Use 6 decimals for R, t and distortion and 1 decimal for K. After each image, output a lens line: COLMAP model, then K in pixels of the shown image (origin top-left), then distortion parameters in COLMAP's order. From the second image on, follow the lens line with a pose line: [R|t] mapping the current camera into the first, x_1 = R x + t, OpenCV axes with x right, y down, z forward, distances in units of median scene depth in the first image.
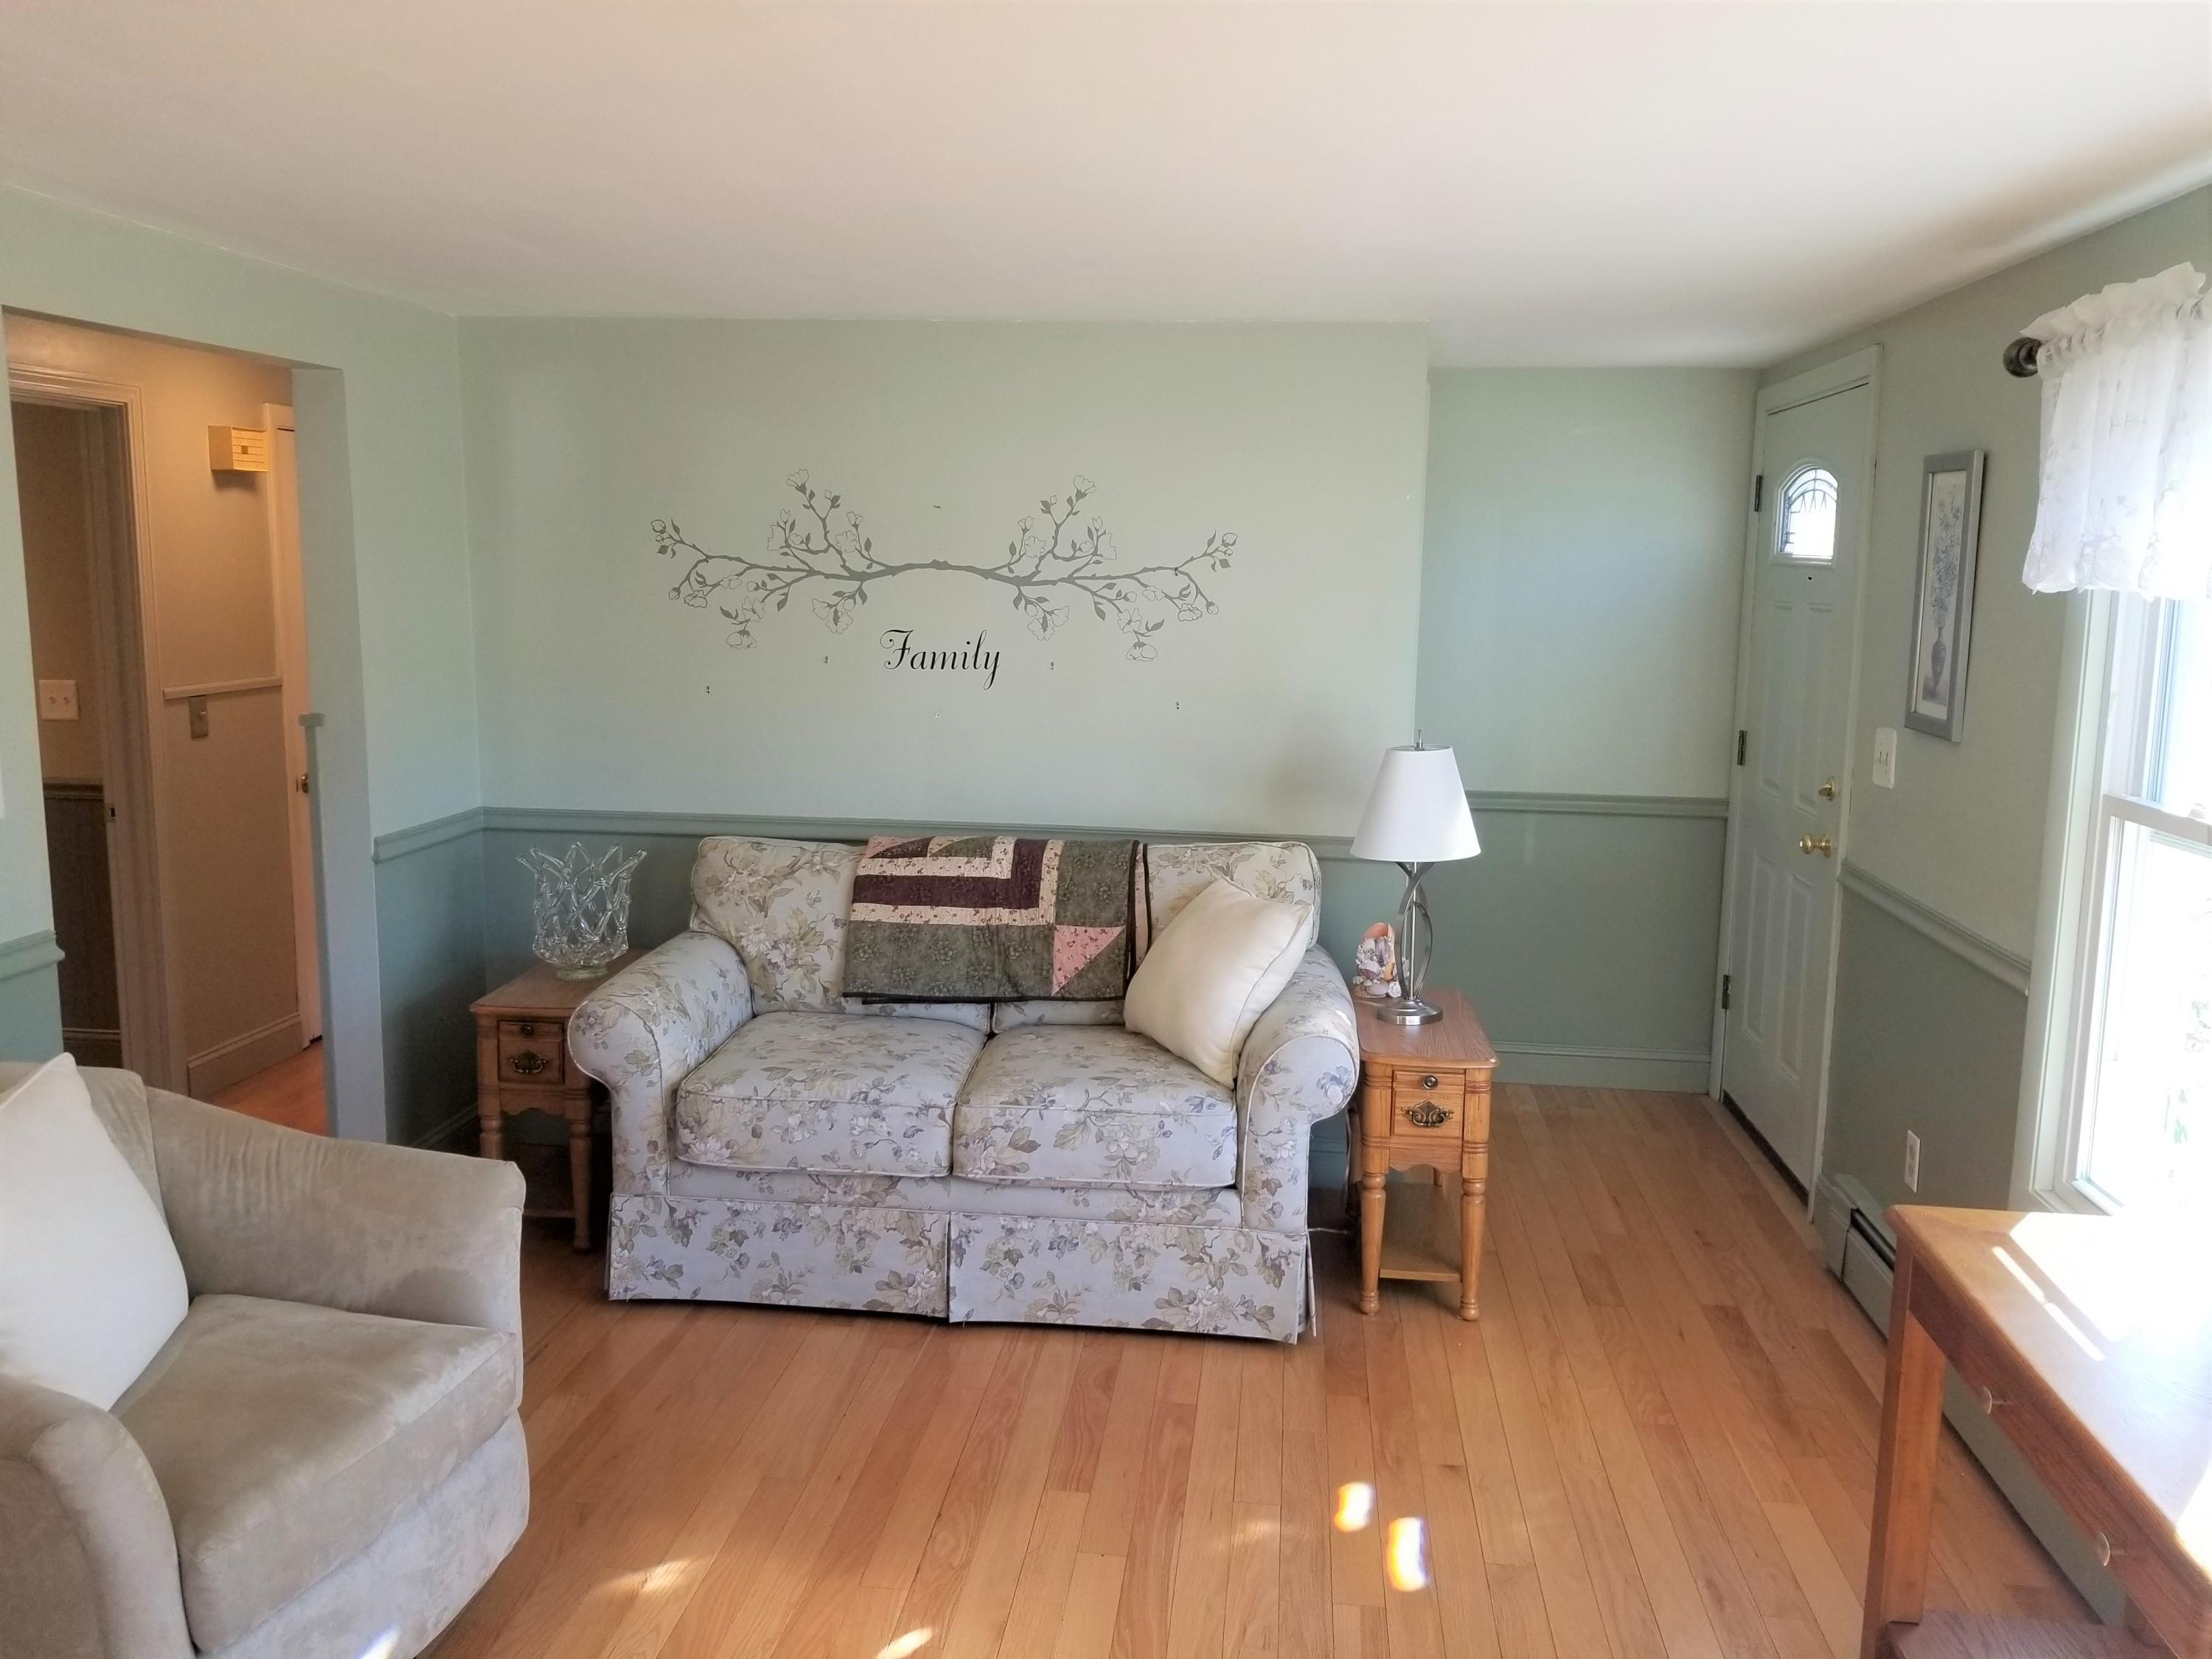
lens RADIAL K [[1821.6, 0, 1106.0], [0, 1821.6, 829.5], [0, 0, 1]] dist [0.054152, -0.001401]
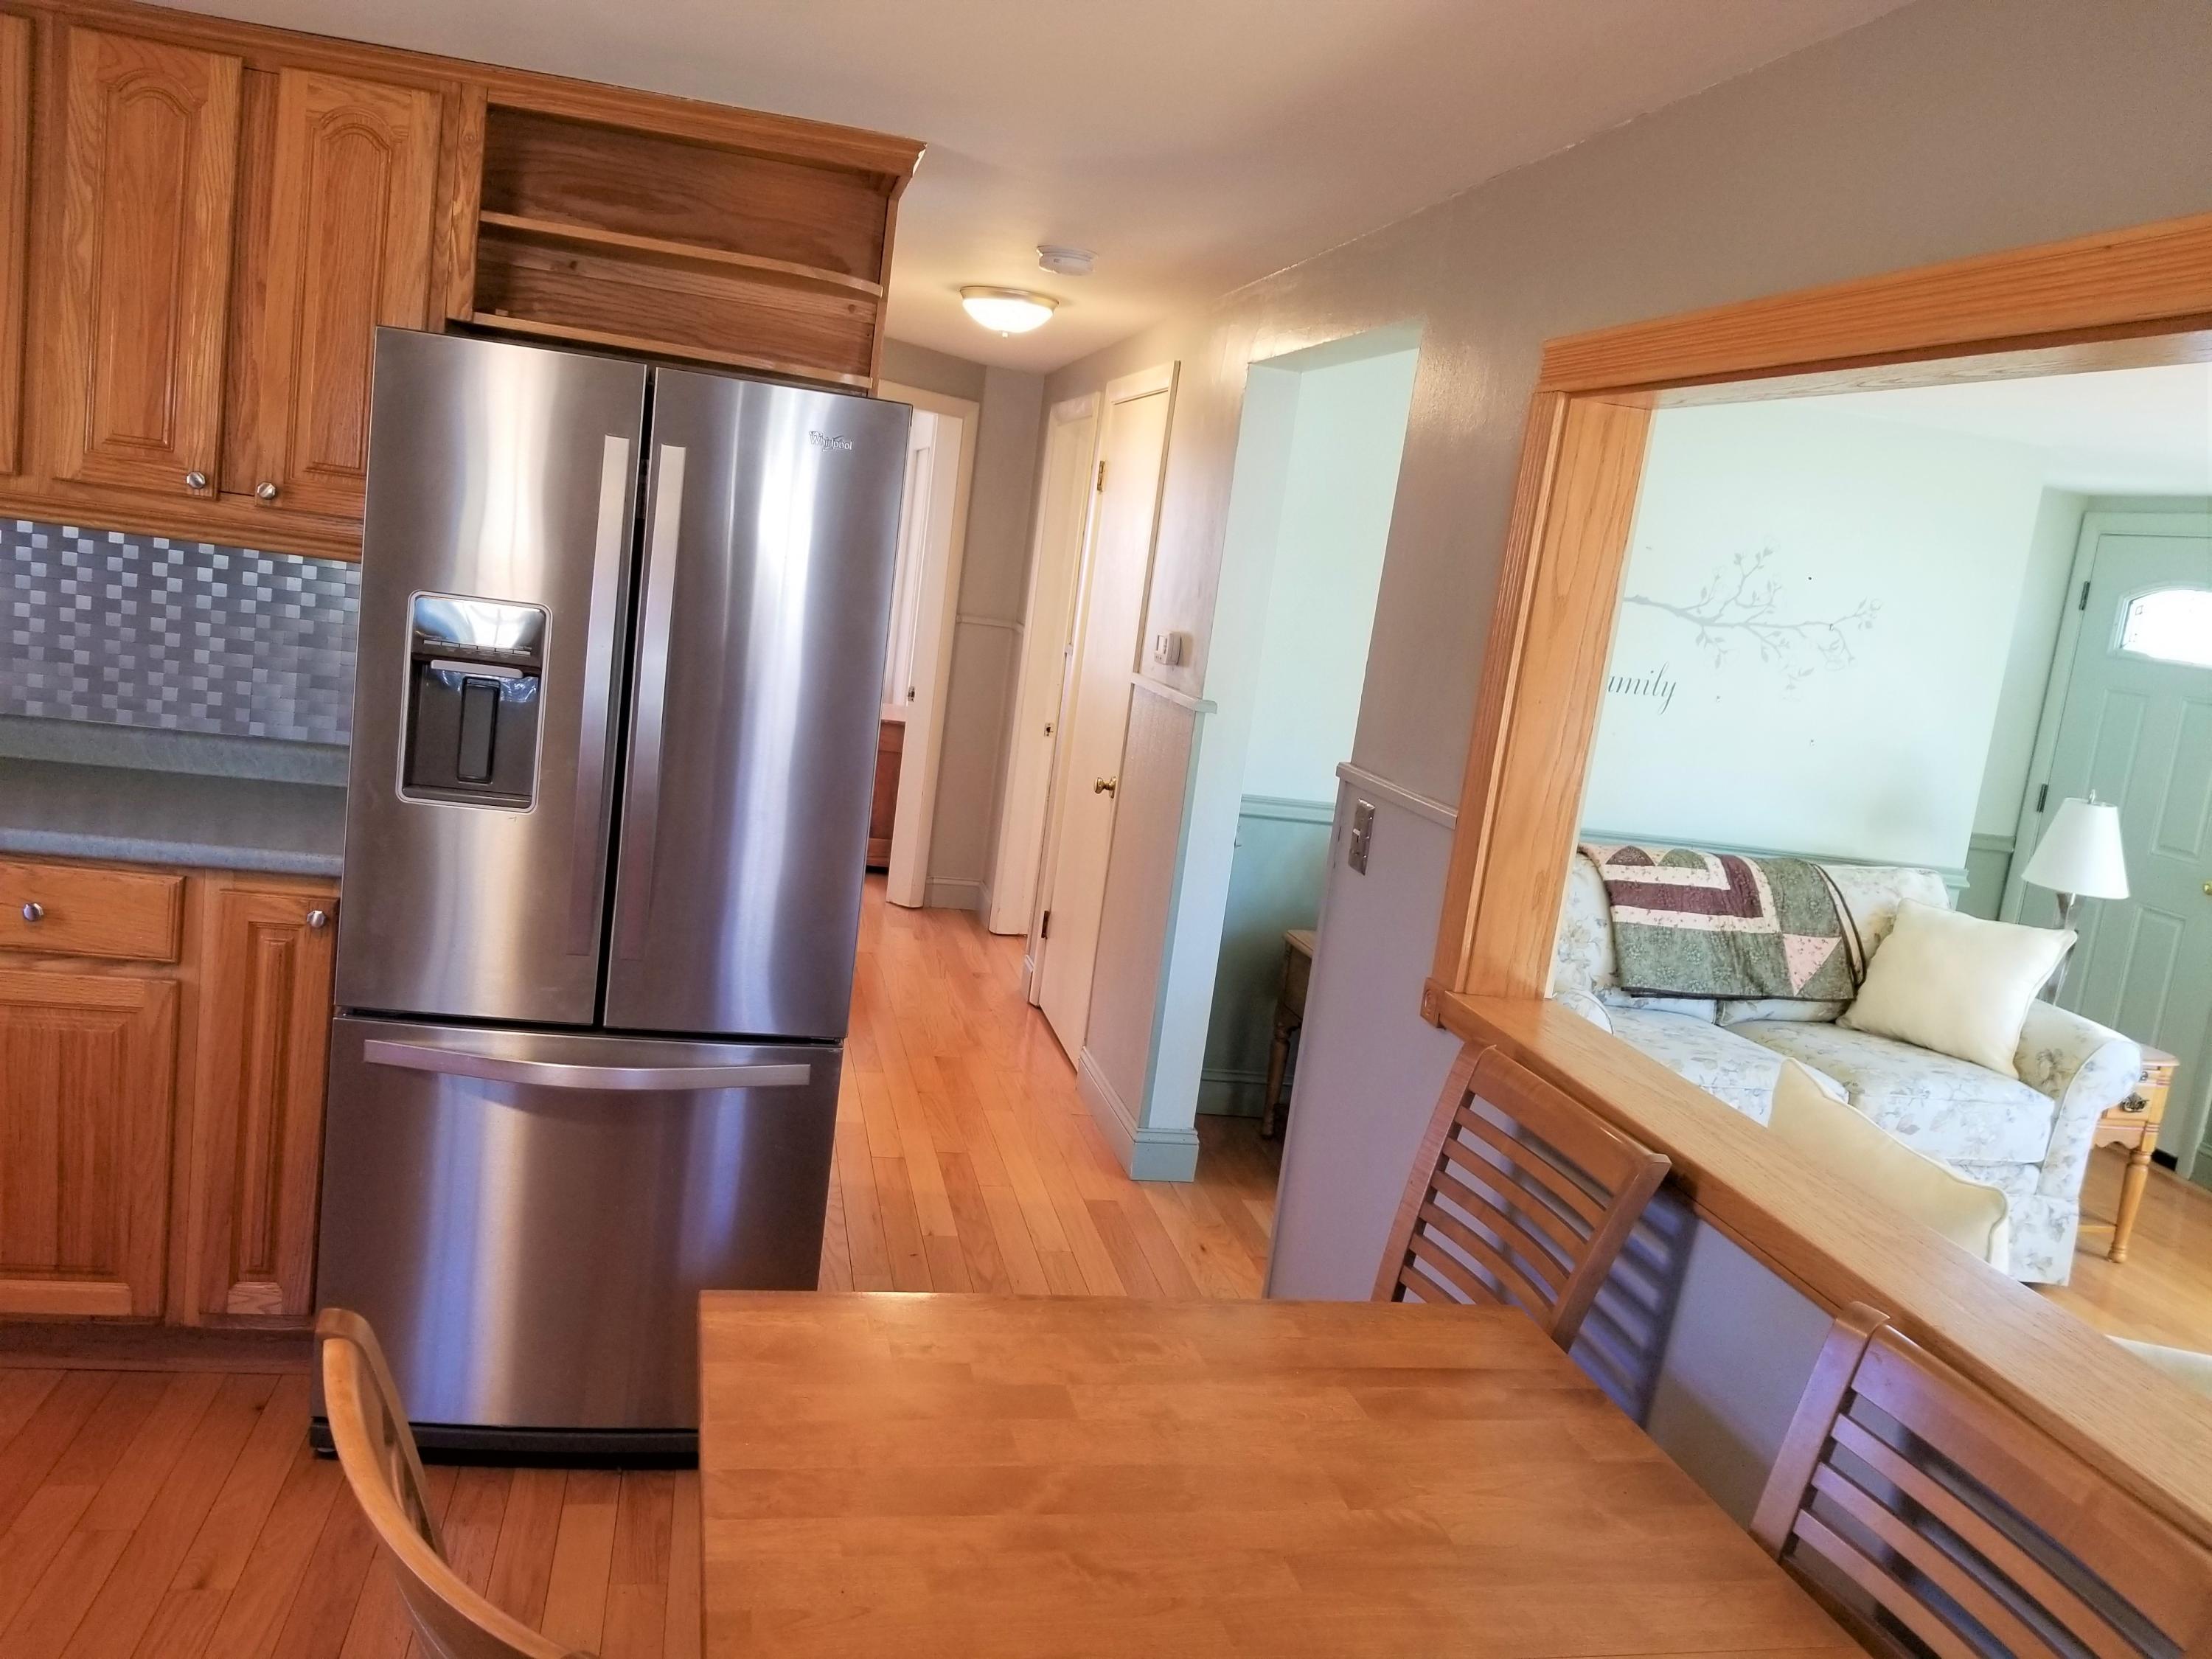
lens RADIAL K [[1847.1, 0, 1106.0], [0, 1847.1, 829.5], [0, 0, 1]] dist [0.006521, -0.150669]
pose [[0.950823, 0.057324, 0.304383, -0.780991], [-0.066788, 0.997551, 0.020764, -0.008374], [-0.302447, -0.040072, 0.952324, 0.029602]]
